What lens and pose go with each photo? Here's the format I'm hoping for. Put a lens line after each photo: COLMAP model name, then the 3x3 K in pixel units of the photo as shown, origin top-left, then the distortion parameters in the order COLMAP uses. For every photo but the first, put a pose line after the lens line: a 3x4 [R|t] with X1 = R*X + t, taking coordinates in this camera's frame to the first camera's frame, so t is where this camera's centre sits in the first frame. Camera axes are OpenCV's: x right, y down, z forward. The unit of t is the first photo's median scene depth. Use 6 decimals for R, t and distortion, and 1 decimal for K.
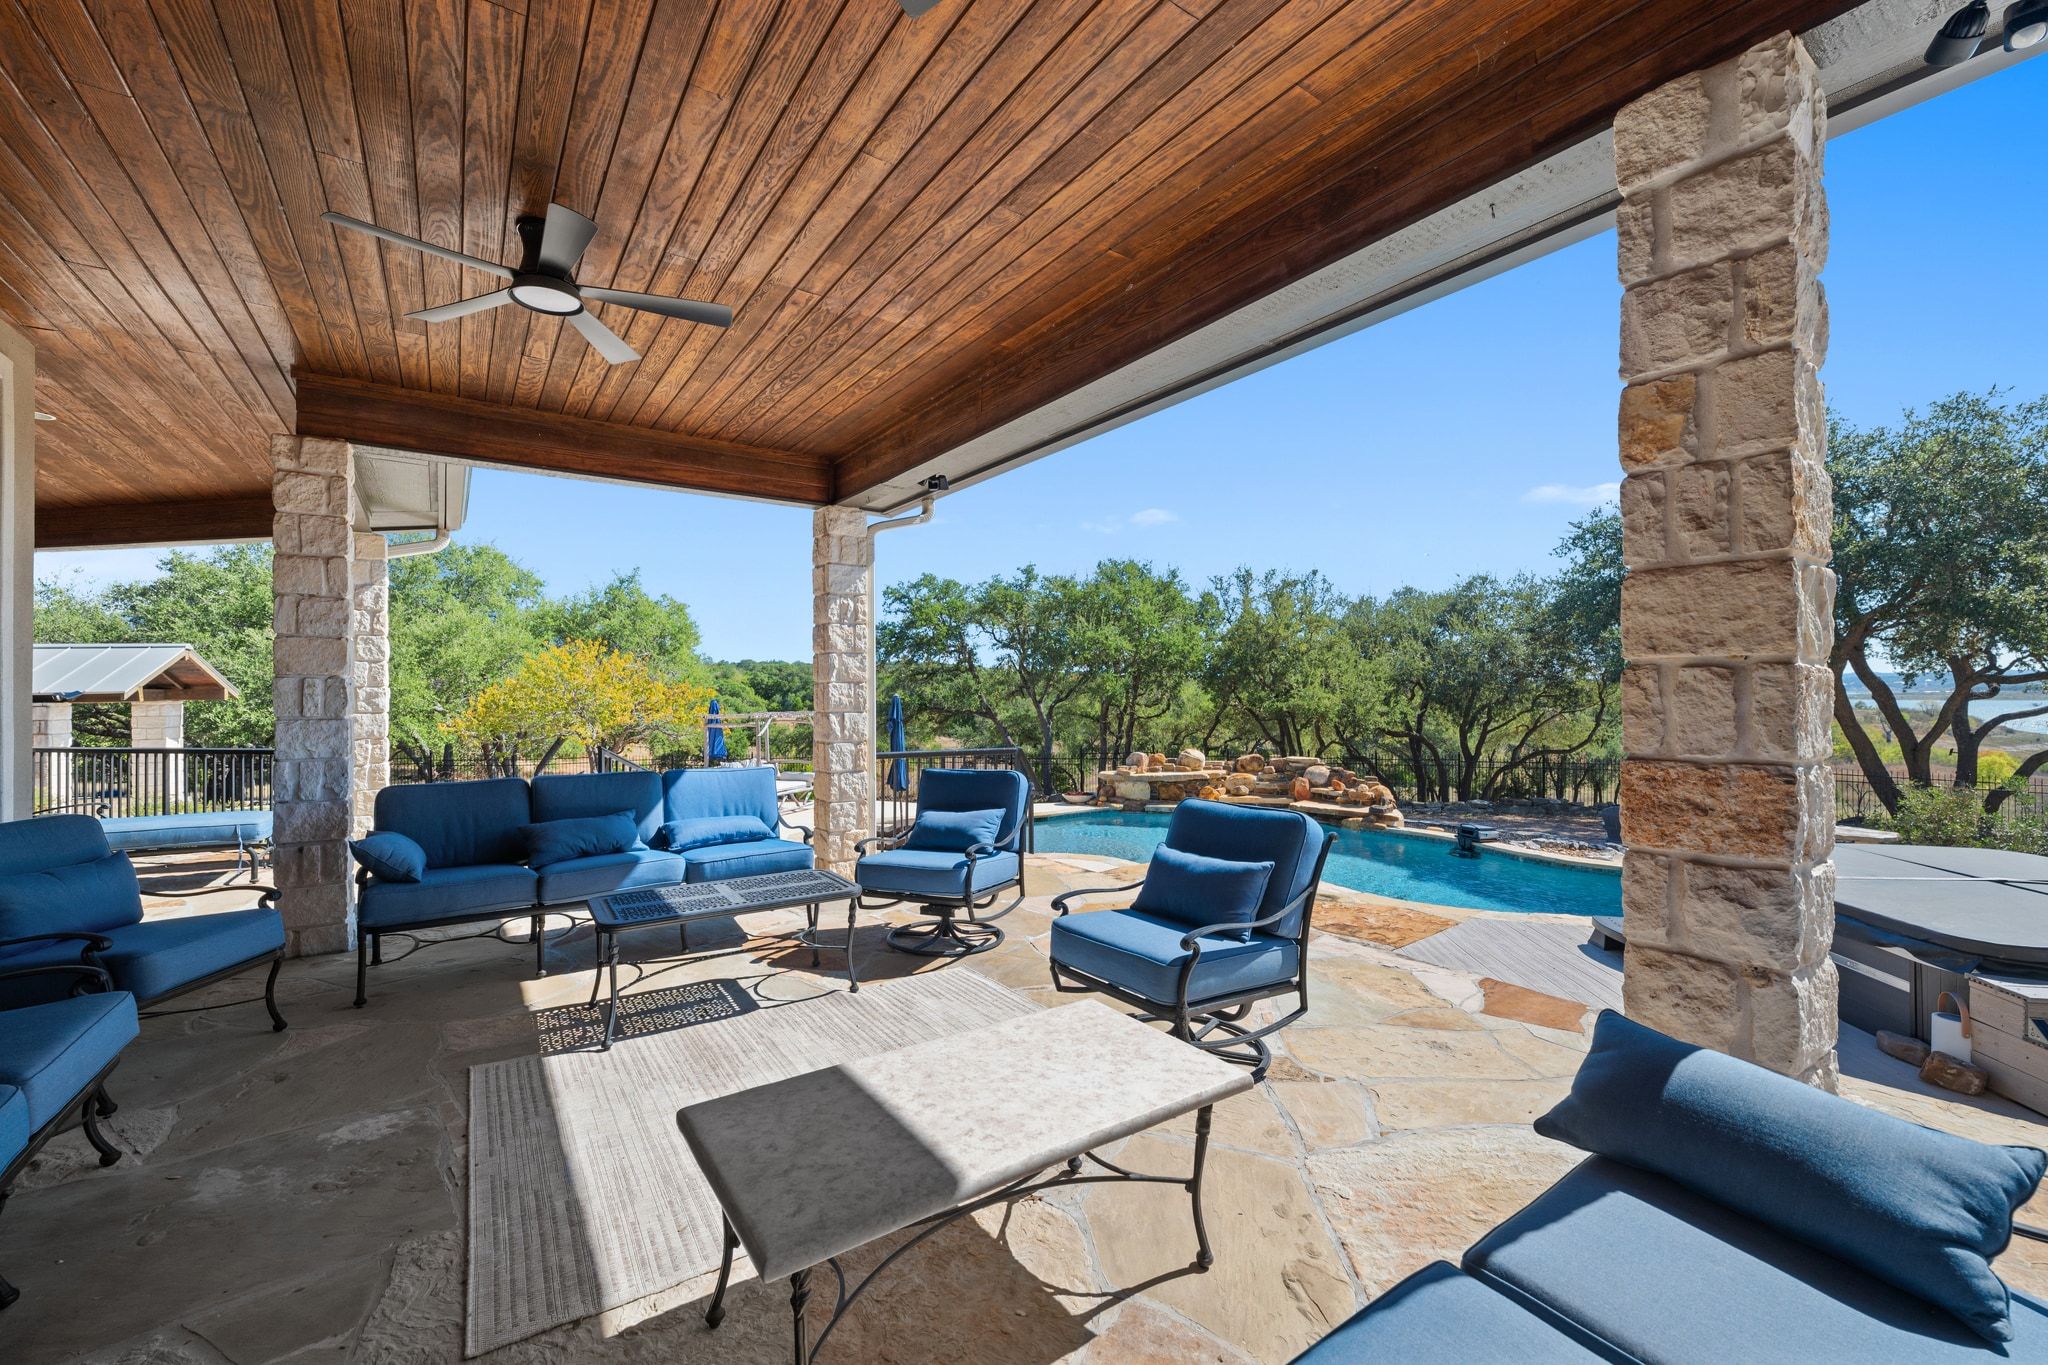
lens RADIAL K [[808.7, 0, 1017.8], [0, 808.7, 686.0], [0, 0, 1]] dist [-0.000010, -0.000273]
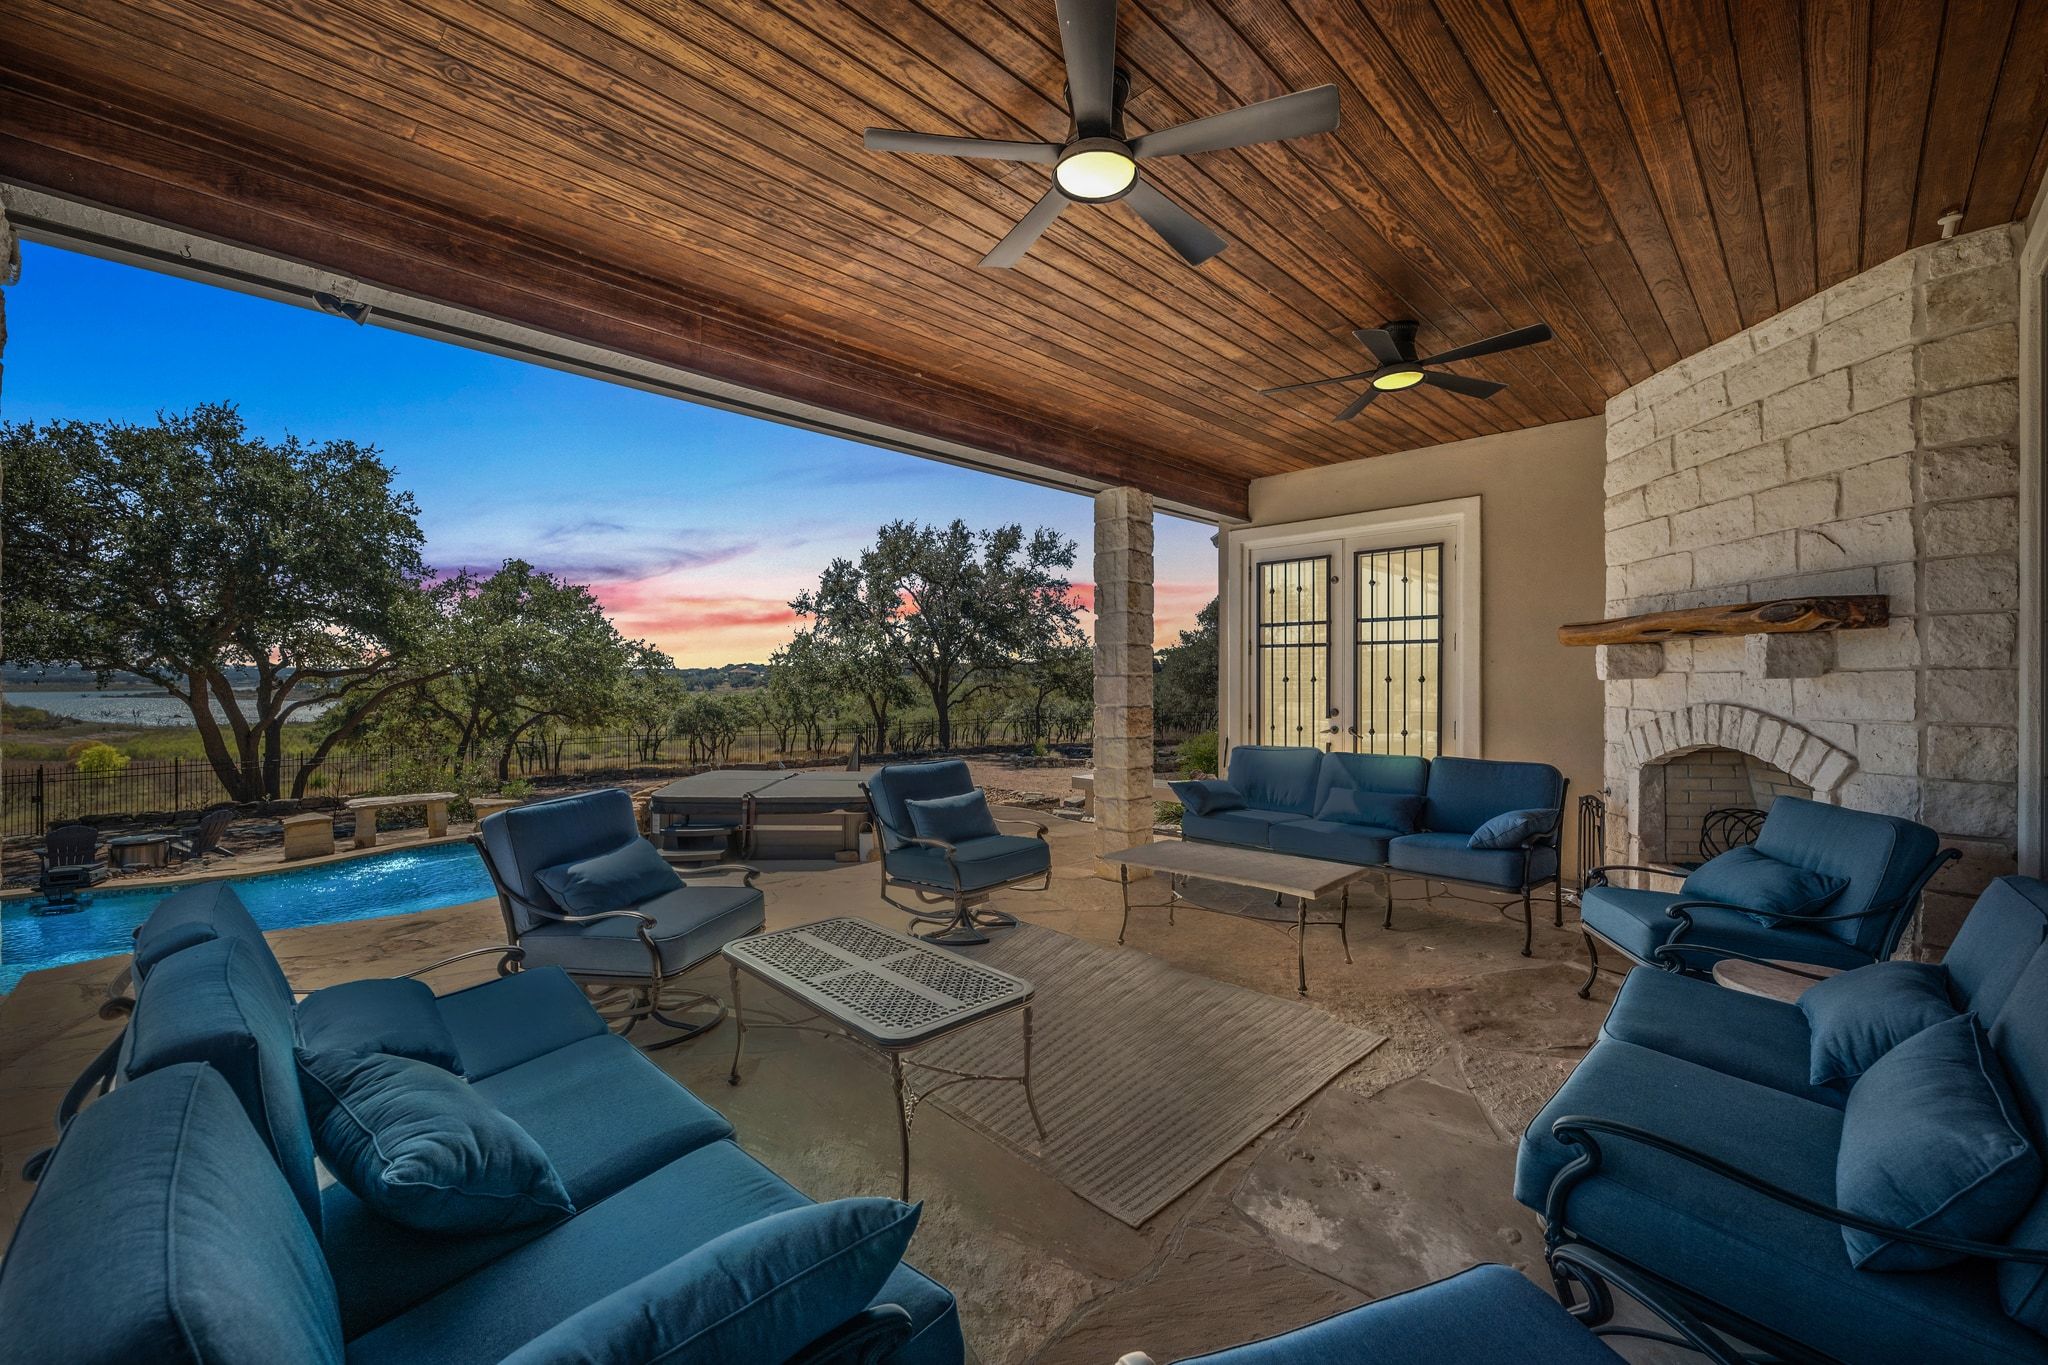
lens RADIAL K [[808.7, 0, 1020.2], [0, 808.7, 686.9], [0, 0, 1]] dist [-0.000010, -0.000273]
pose [[-0.171010, -0.001114, 0.985269, -1.418315], [-0.001475, 0.999999, 0.000875, 0.008160], [-0.985268, -0.001303, -0.171011, 1.283724]]
